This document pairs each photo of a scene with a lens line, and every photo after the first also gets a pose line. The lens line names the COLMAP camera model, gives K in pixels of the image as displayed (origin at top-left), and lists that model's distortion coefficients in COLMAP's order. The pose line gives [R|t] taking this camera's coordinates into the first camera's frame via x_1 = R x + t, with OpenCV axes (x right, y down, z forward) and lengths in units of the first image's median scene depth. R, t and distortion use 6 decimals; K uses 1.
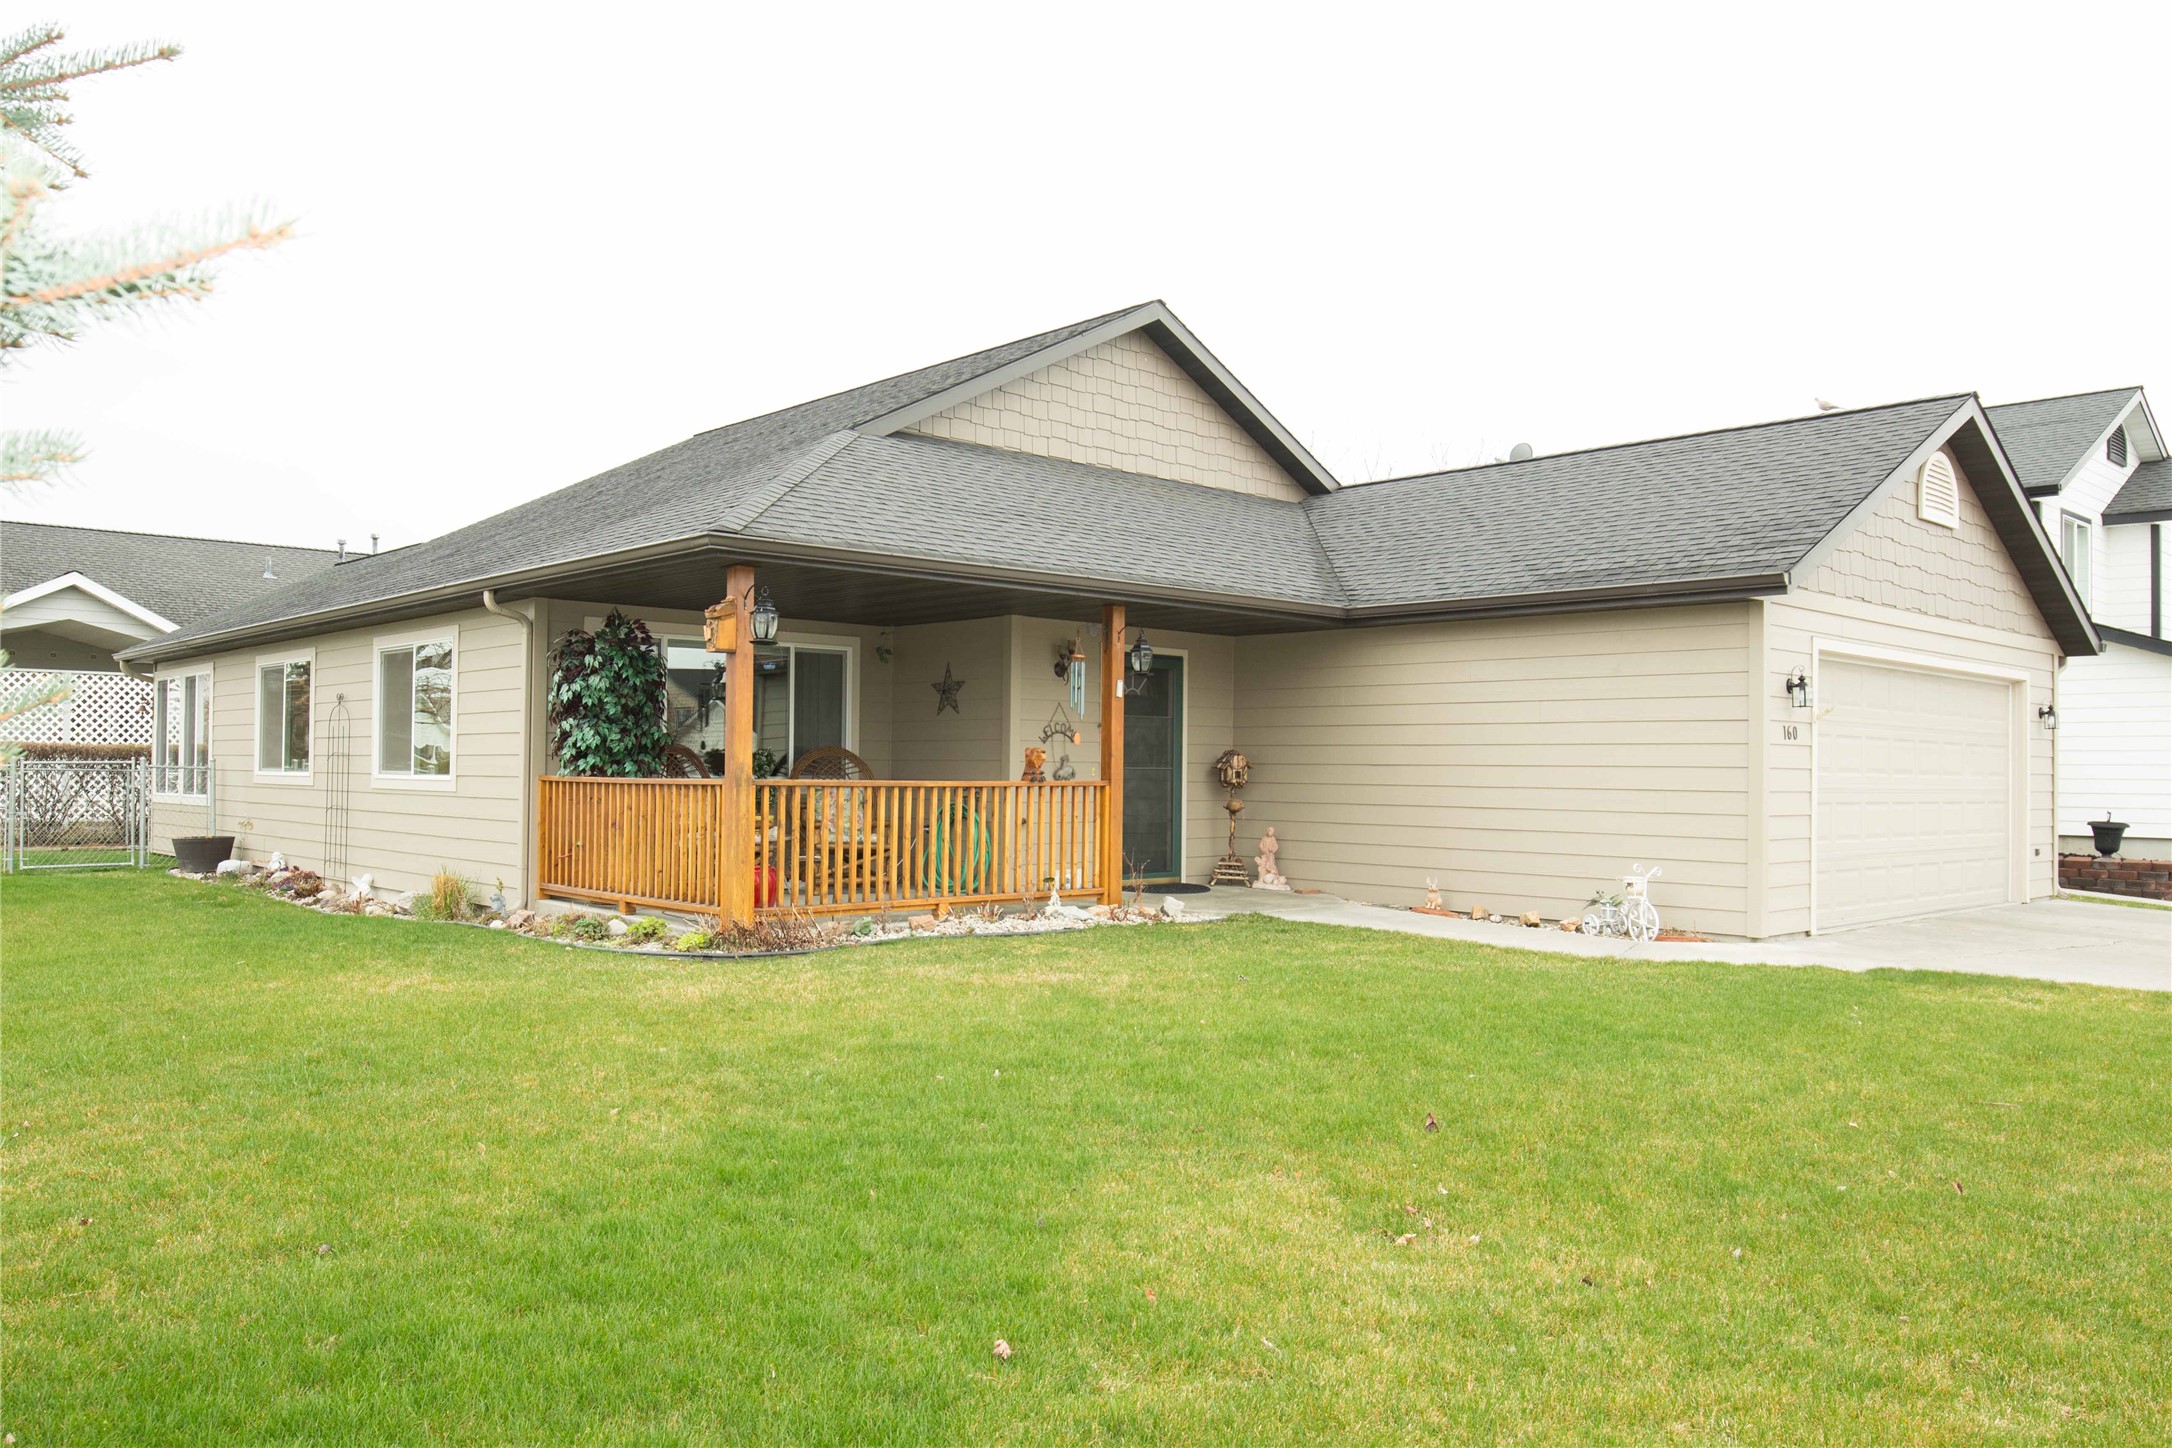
lens RADIAL K [[1611.6, 0, 1072.0], [0, 1611.6, 743.6], [0, 0, 1]] dist [-0.034168, 0.001114]
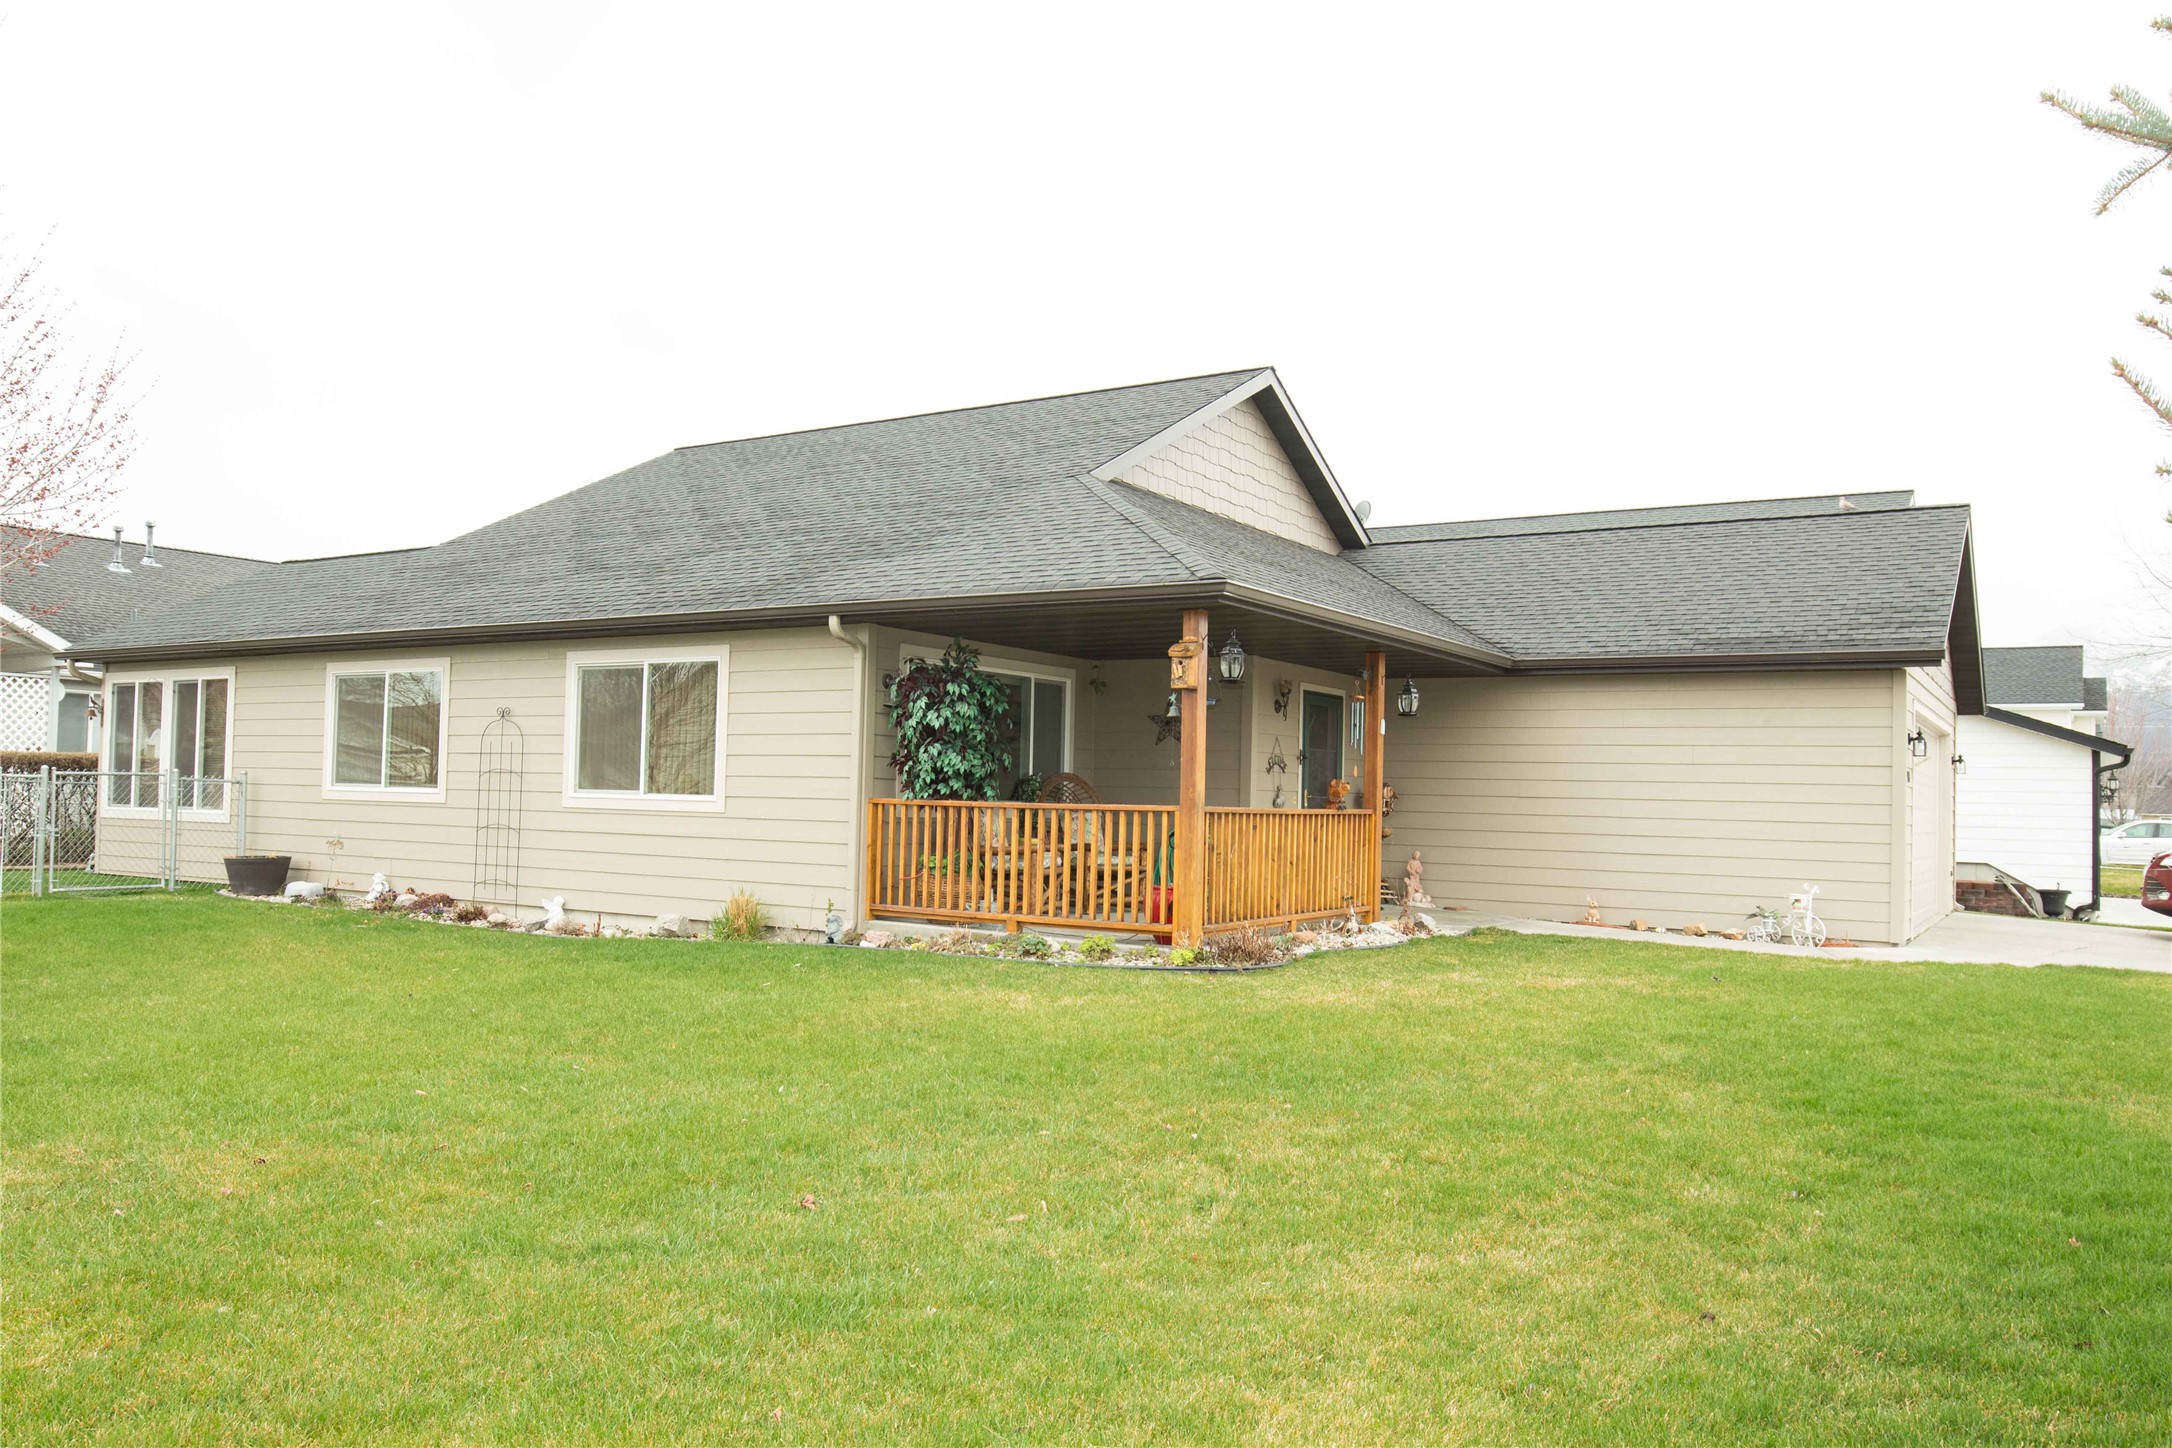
lens RADIAL K [[1611.6, 0, 1072.0], [0, 1611.6, 743.6], [0, 0, 1]] dist [-0.034168, 0.001114]
pose [[0.966064, 0.021517, 0.257406, -0.423173], [-0.017973, 0.999709, -0.016112, -0.000649], [-0.257678, 0.010939, 0.966169, -0.018294]]
